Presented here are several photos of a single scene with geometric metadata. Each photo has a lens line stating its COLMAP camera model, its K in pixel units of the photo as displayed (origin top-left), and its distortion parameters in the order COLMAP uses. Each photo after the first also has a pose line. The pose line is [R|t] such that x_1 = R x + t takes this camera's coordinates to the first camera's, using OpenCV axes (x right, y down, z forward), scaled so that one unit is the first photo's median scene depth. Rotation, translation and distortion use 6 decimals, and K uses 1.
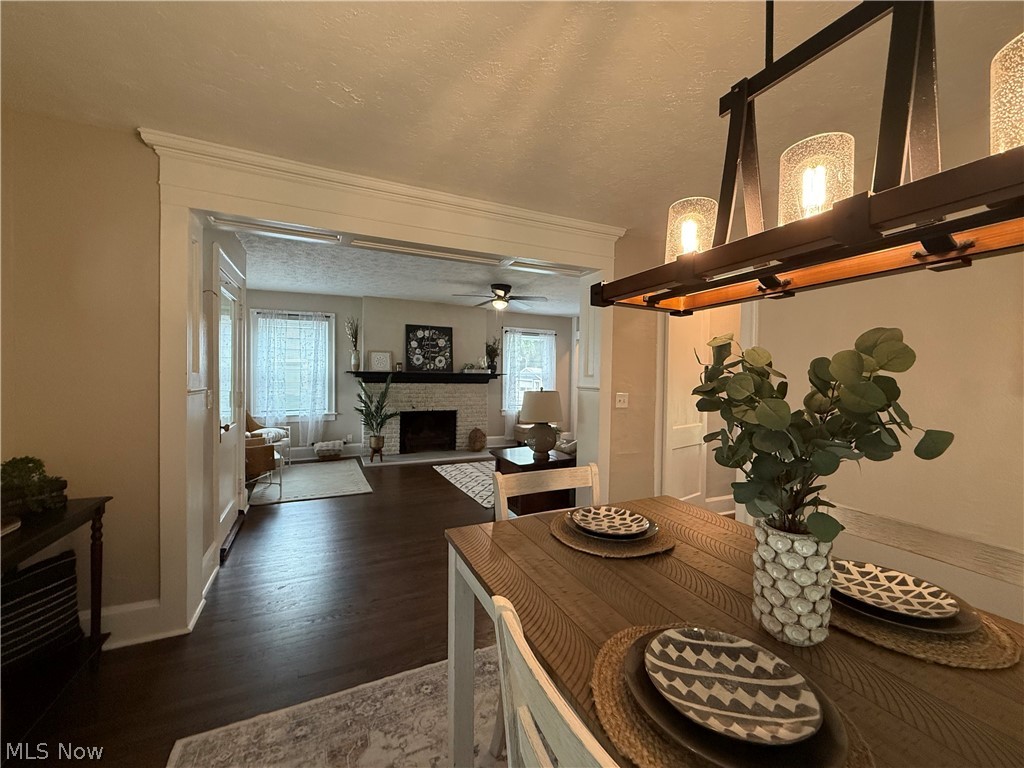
lens RADIAL K [[407.1, 0, 509.3], [0, 407.1, 378.4], [0, 0, 1]] dist [0.001087, -0.000009]
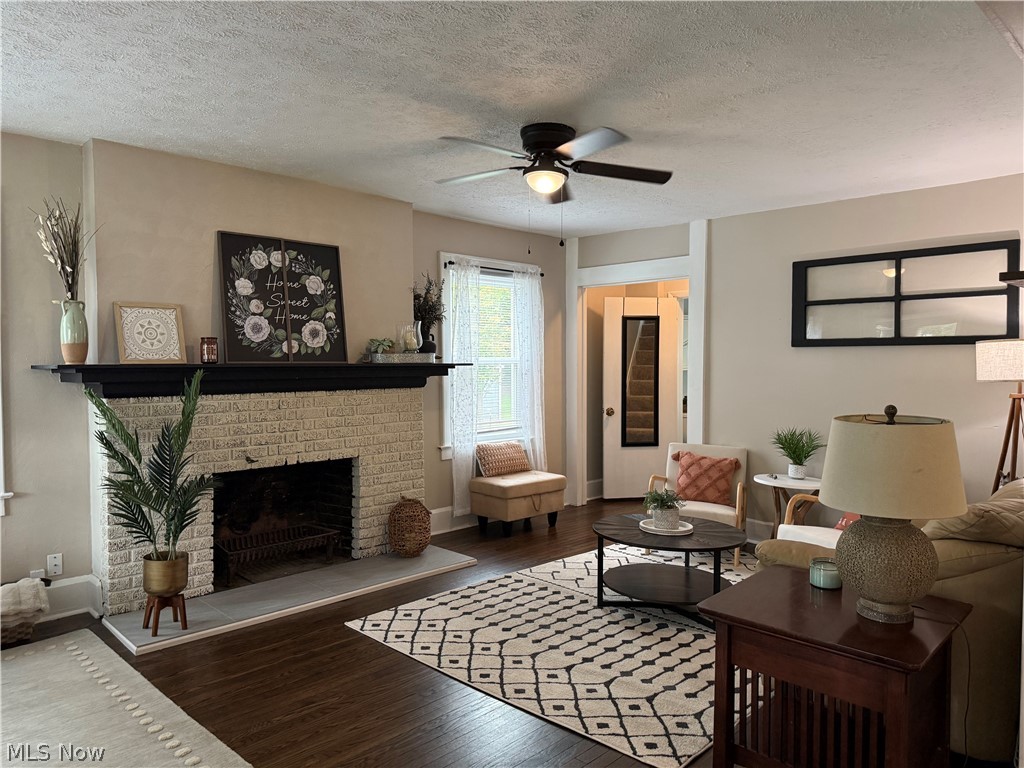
lens RADIAL K [[713.6, 0, 511.7], [0, 713.6, 379.3], [0, 0, 1]] dist [0.057260, -0.058423]
pose [[0.940296, -0.027106, 0.339277, -0.226437], [0.021128, 0.999550, 0.021302, -0.009379], [-0.339702, -0.012862, 0.940445, 0.303319]]
